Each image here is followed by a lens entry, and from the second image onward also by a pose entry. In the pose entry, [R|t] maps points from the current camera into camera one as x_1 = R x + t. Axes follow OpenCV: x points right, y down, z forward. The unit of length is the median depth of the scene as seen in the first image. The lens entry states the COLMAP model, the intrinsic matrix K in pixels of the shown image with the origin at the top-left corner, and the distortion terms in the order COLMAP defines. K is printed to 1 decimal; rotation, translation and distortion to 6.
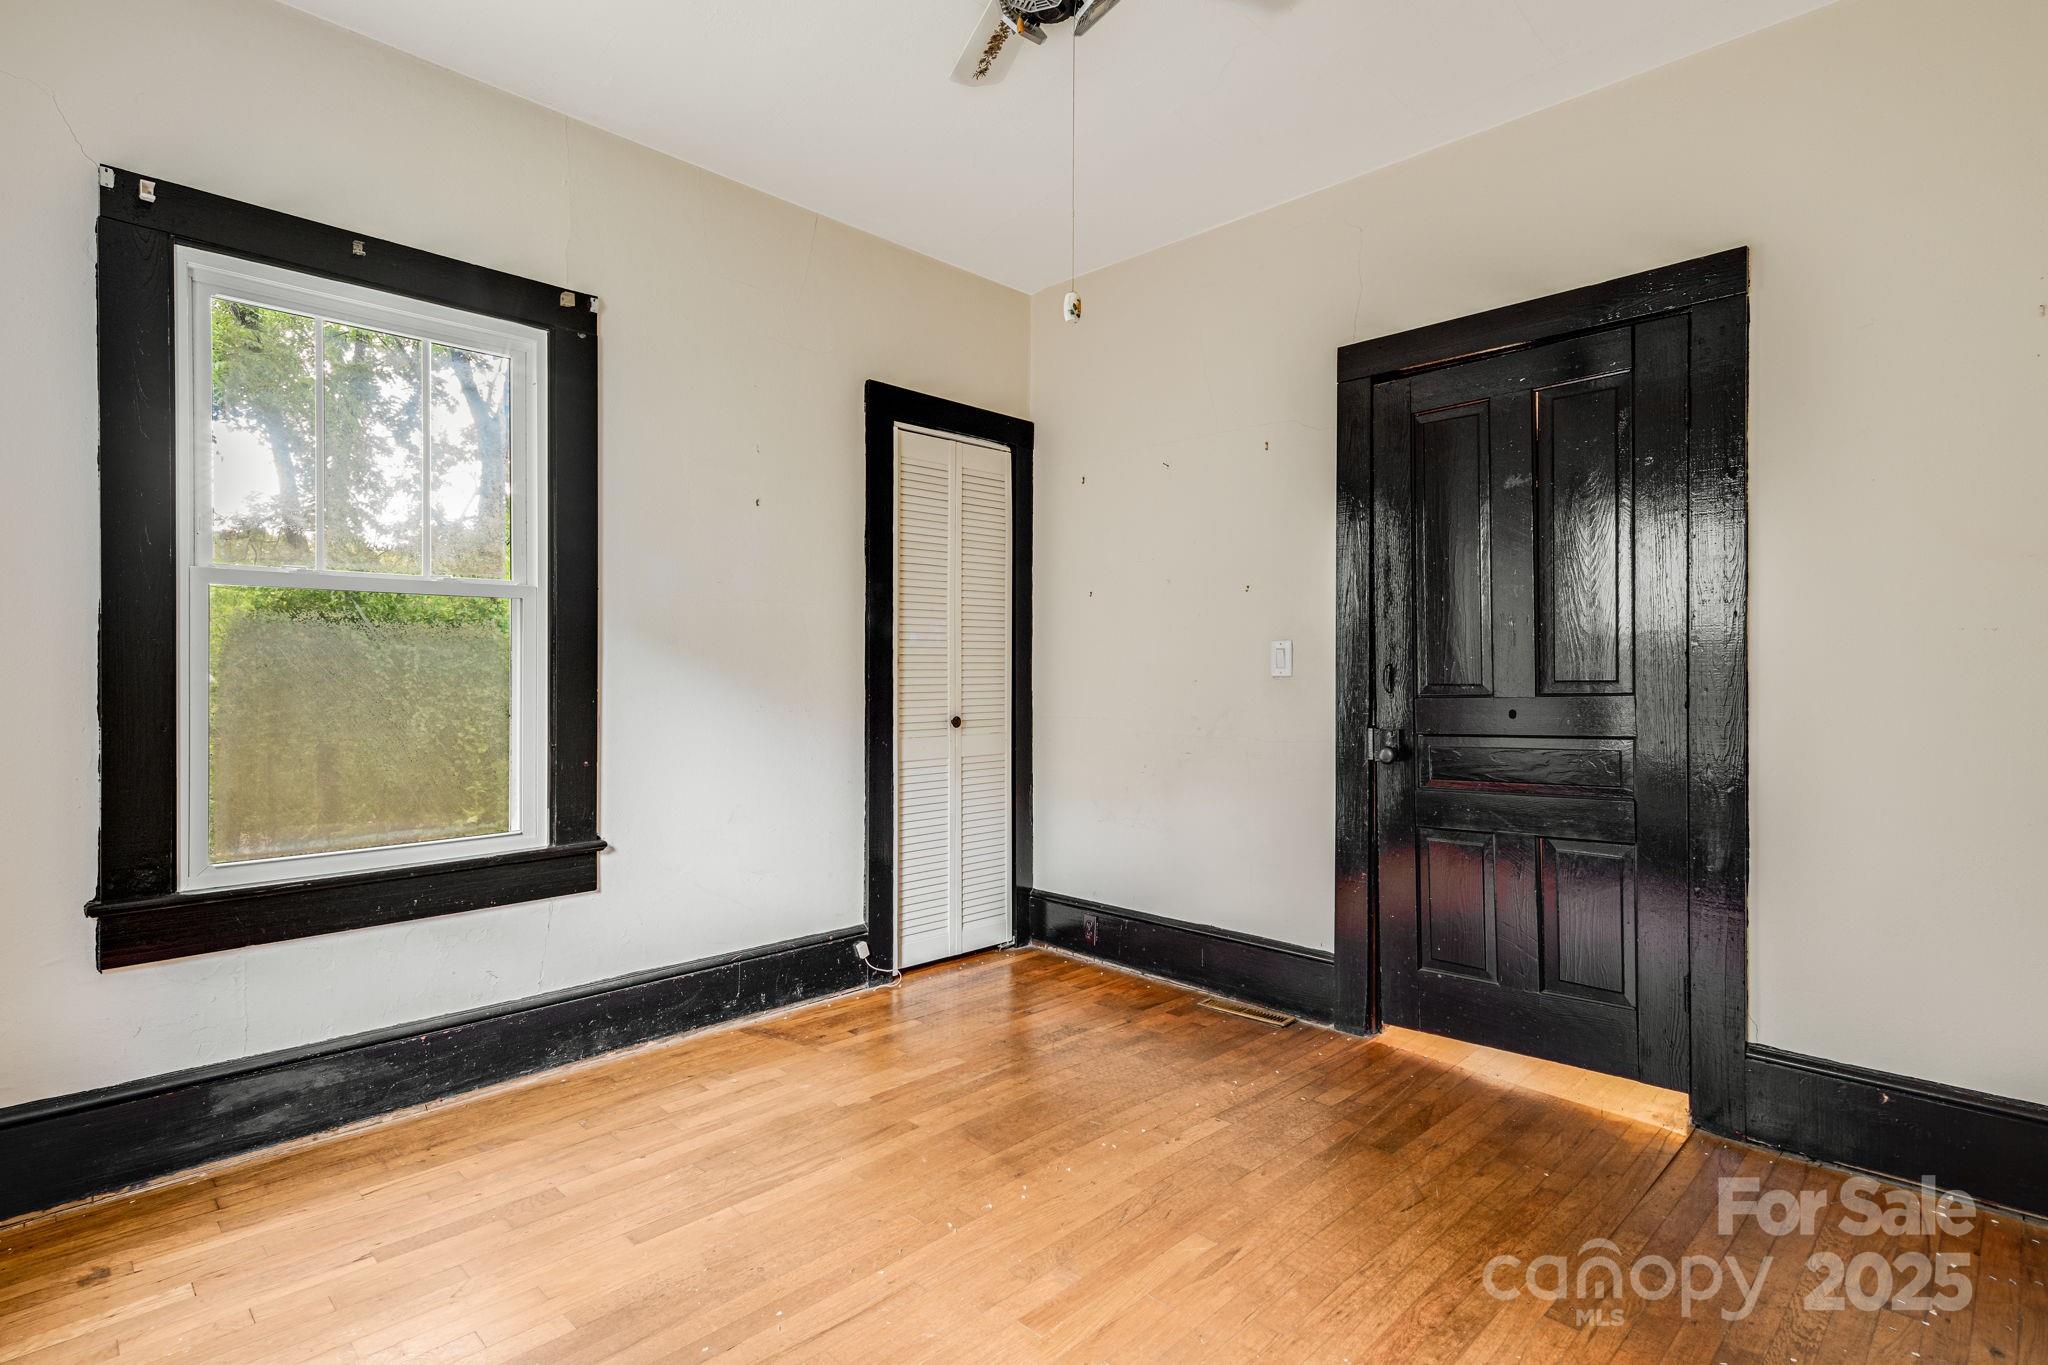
lens RADIAL K [[1028.8, 0, 1017.6], [0, 1028.8, 665.7], [0, 0, 1]] dist [0.004398, -0.000099]
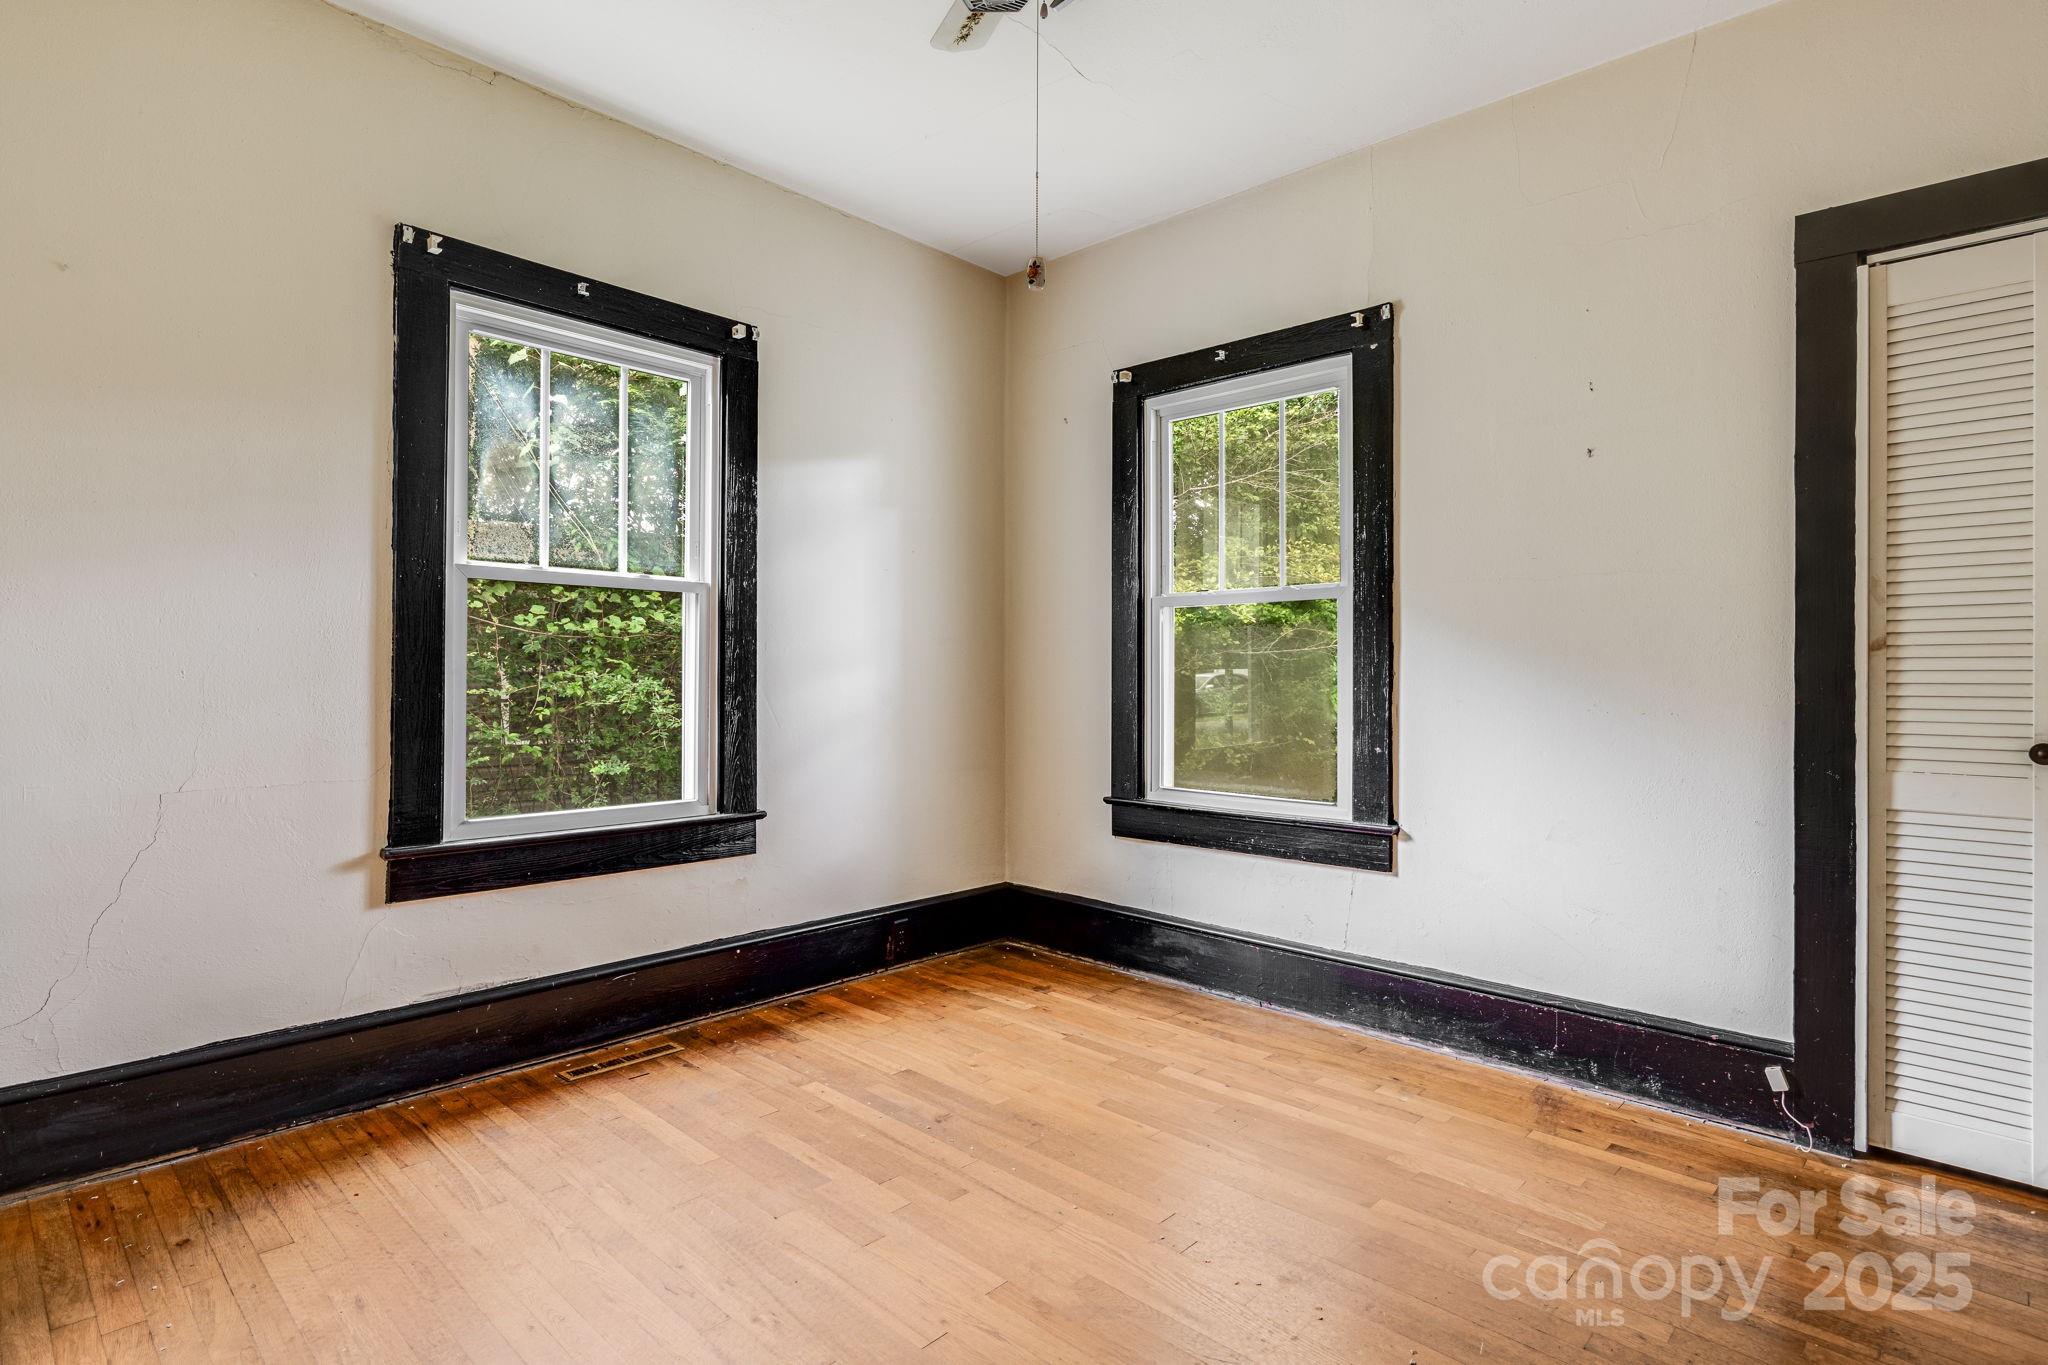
lens RADIAL K [[1028.8, 0, 1017.6], [0, 1028.8, 665.7], [0, 0, 1]] dist [0.004398, -0.000099]
pose [[0.018352, -0.007939, -0.999800, 0.630185], [-0.004113, 0.999959, -0.008016, 0.019465], [0.999823, 0.004259, 0.018319, 0.610144]]
